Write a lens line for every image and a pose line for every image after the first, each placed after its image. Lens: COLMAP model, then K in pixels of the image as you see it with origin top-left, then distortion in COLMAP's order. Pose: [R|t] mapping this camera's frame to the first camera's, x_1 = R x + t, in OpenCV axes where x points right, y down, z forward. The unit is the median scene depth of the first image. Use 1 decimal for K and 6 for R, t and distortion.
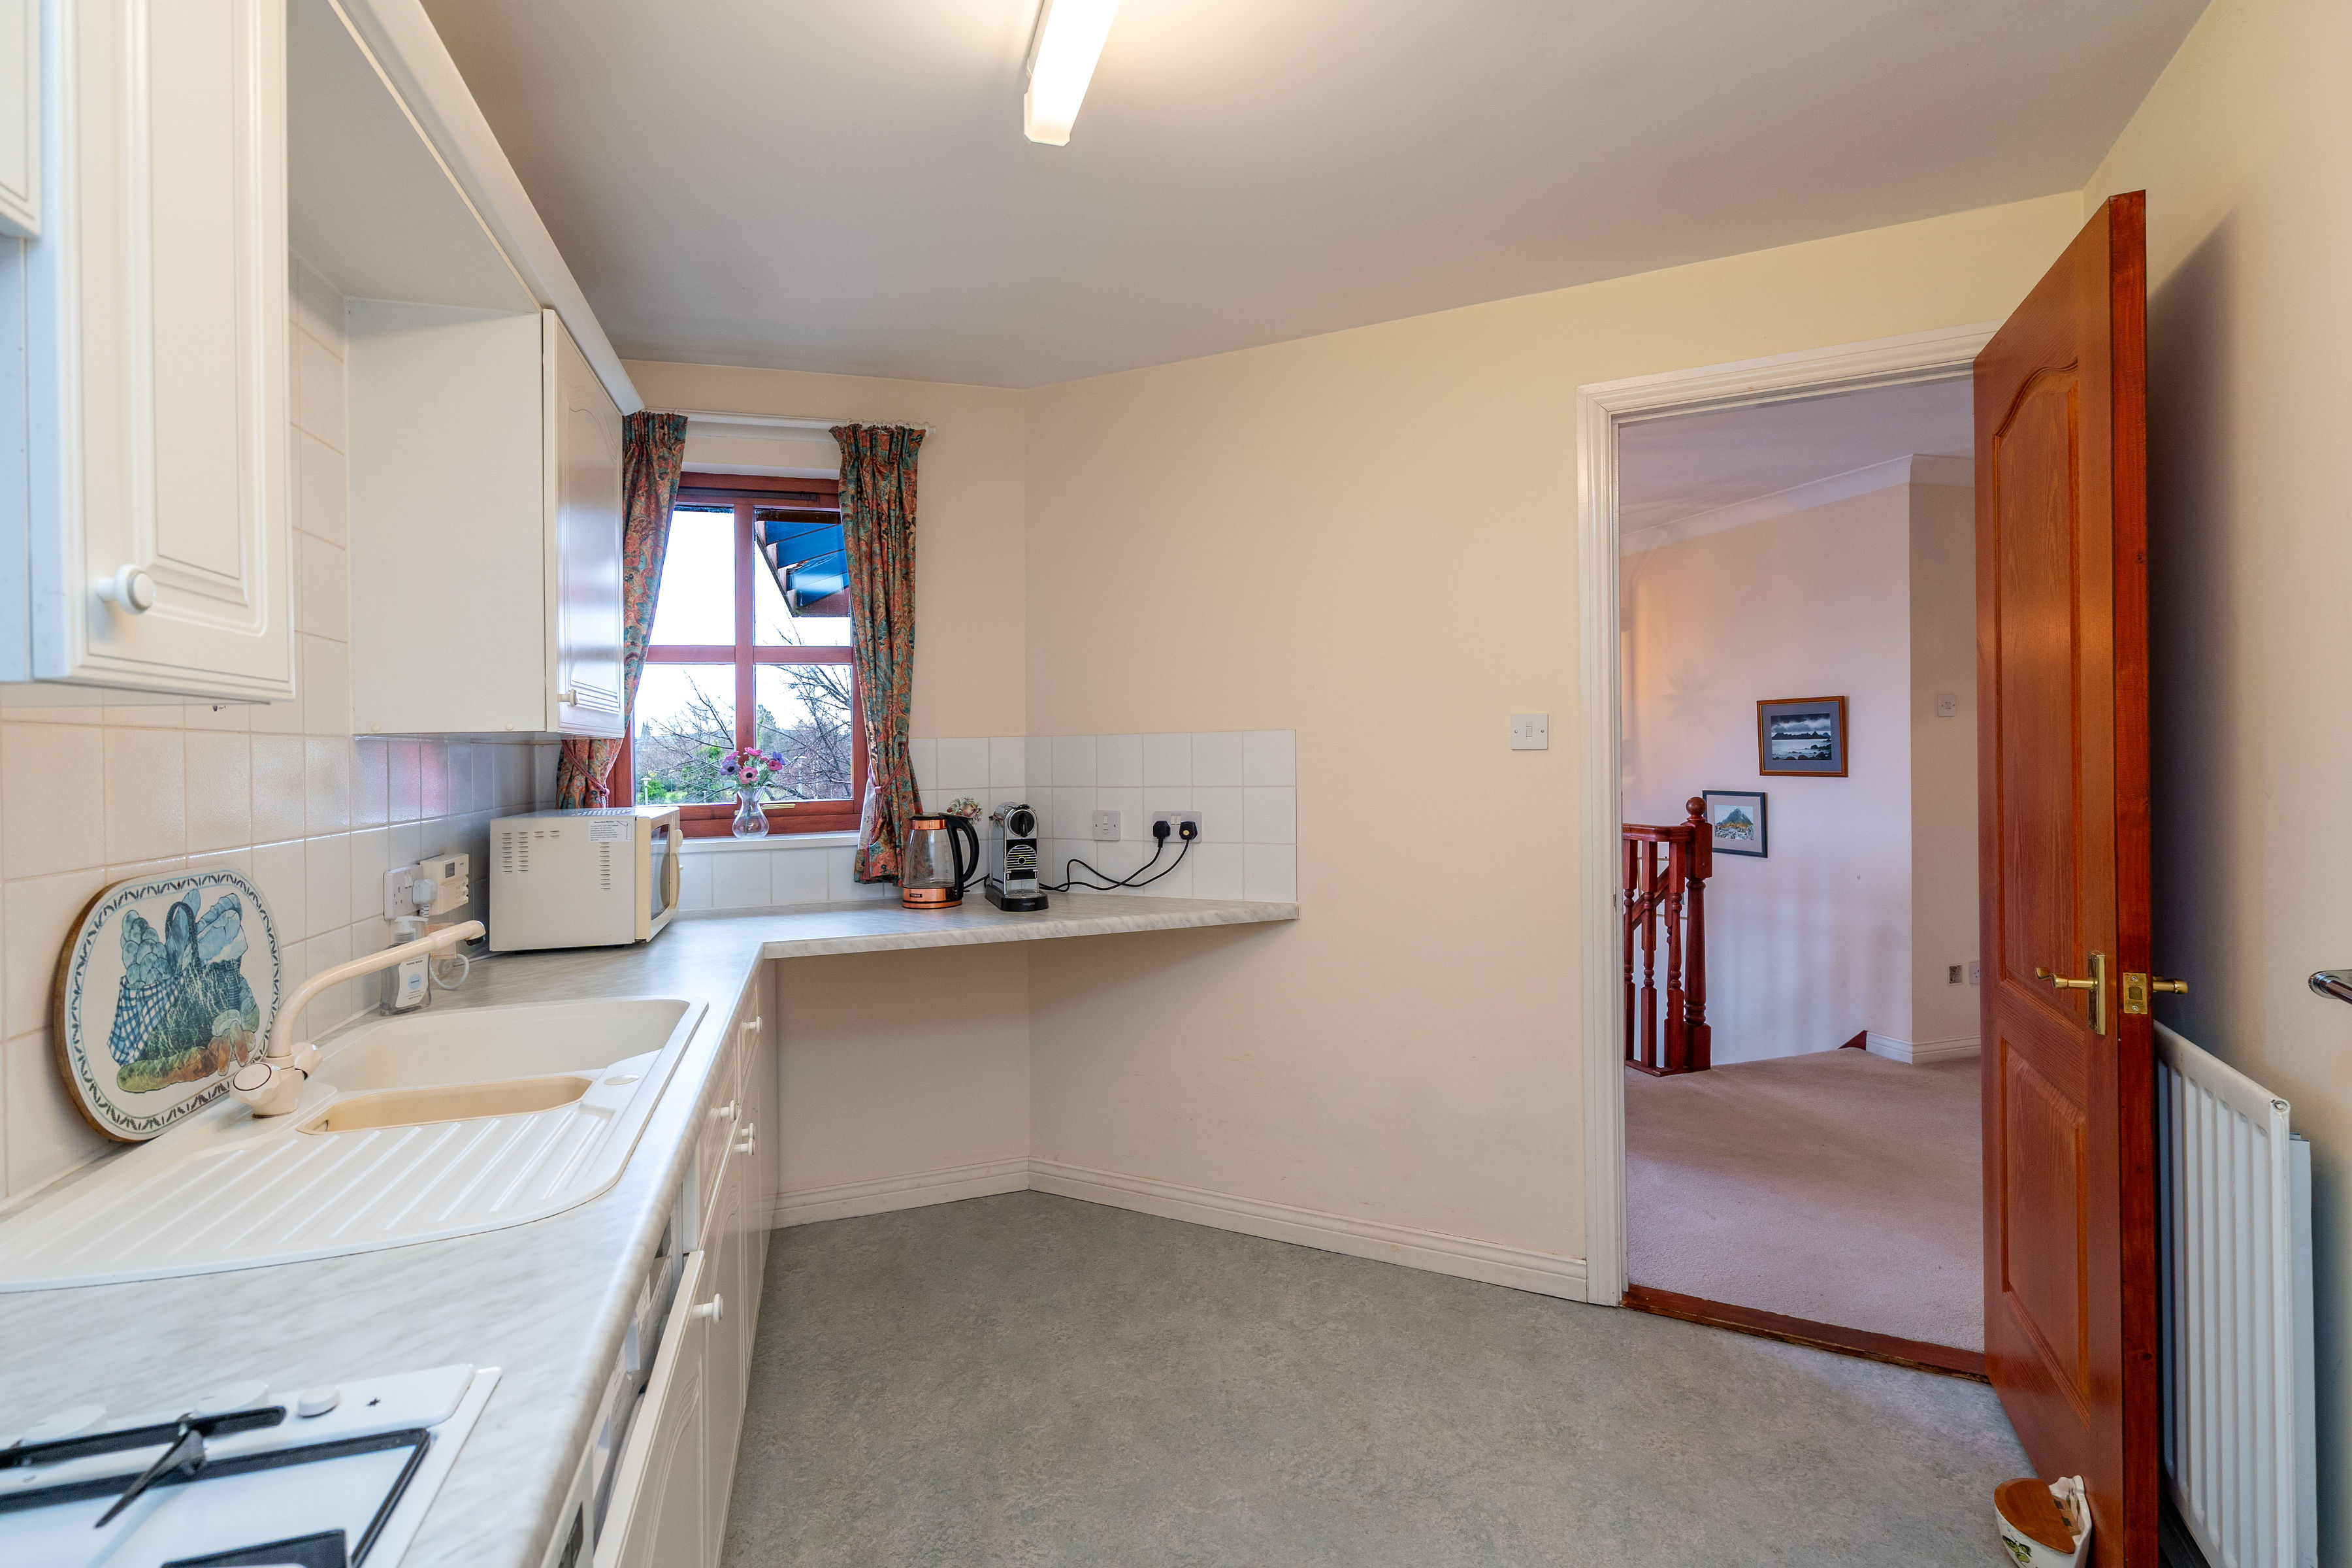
lens RADIAL K [[1064.6, 0, 1172.6], [0, 1064.6, 761.3], [0, 0, 1]] dist [-0.000017, 0.000071]
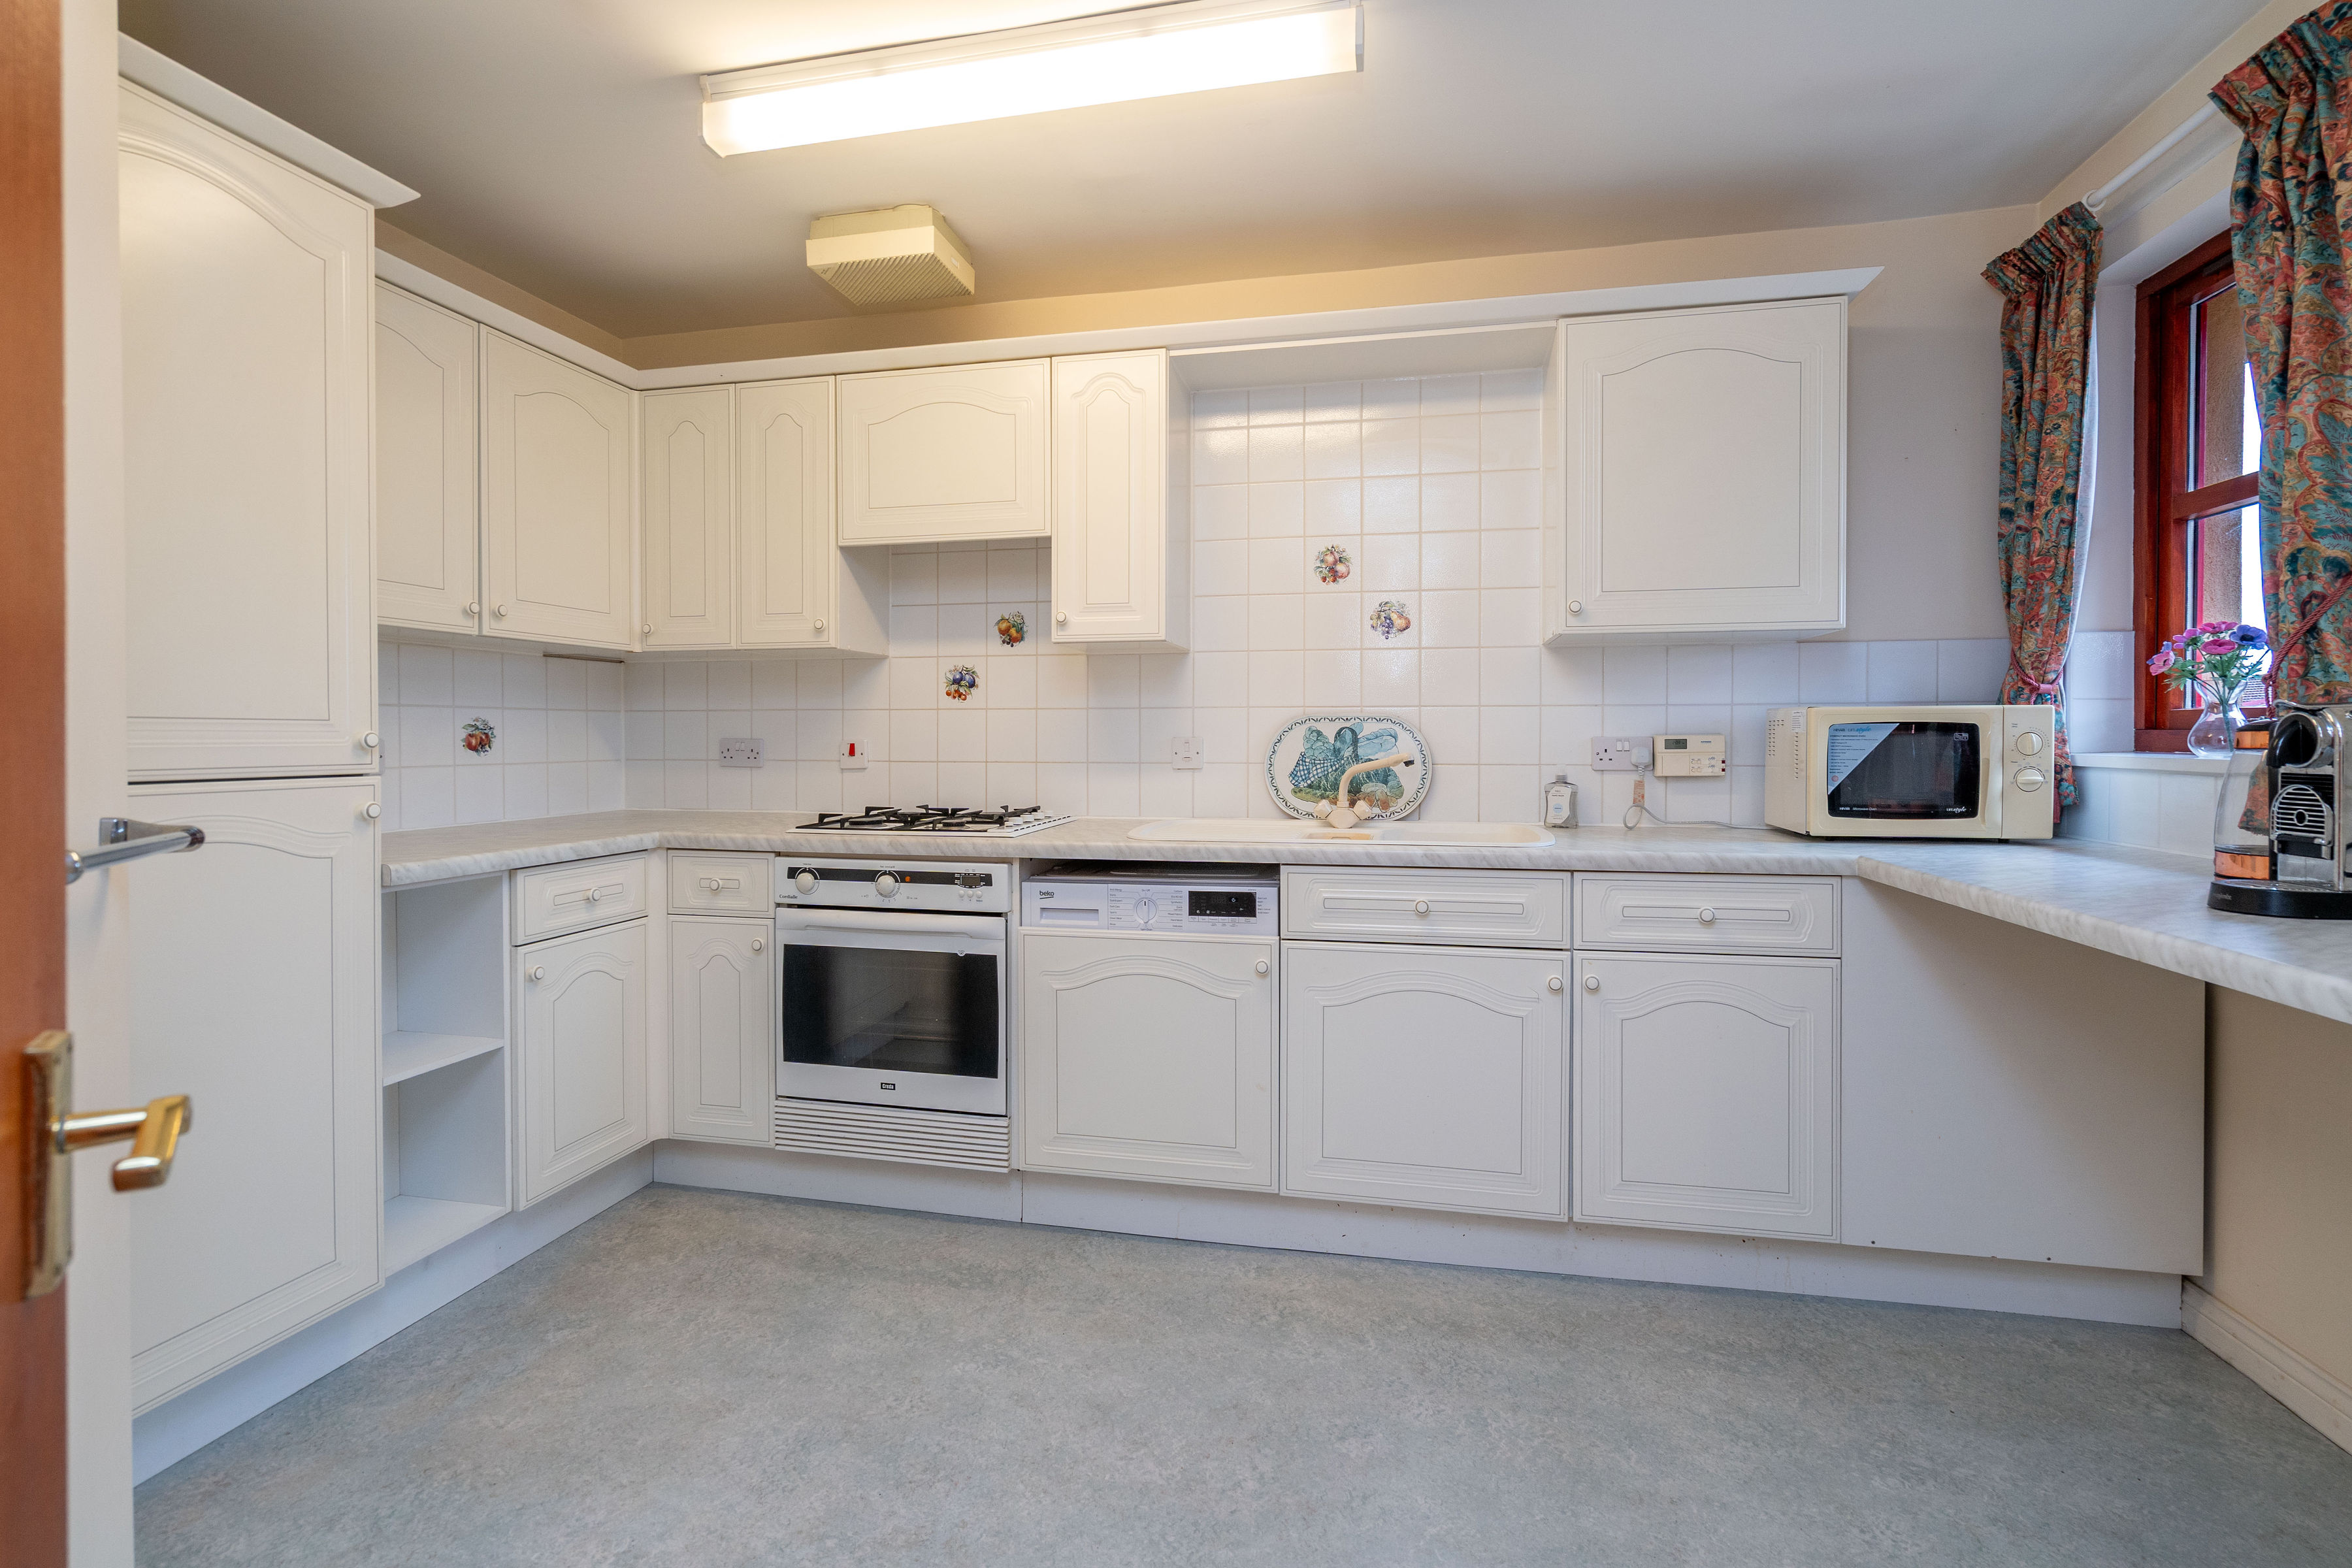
lens RADIAL K [[1092.6, 0, 1175.9], [0, 1092.6, 727.2], [0, 0, 1]] dist [-0.024651, -0.000029]
pose [[-0.499783, 0.017275, -0.865979, 1.136391], [0.005467, 0.999844, 0.016791, 0.085749], [0.866134, 0.003658, -0.499799, 1.698793]]
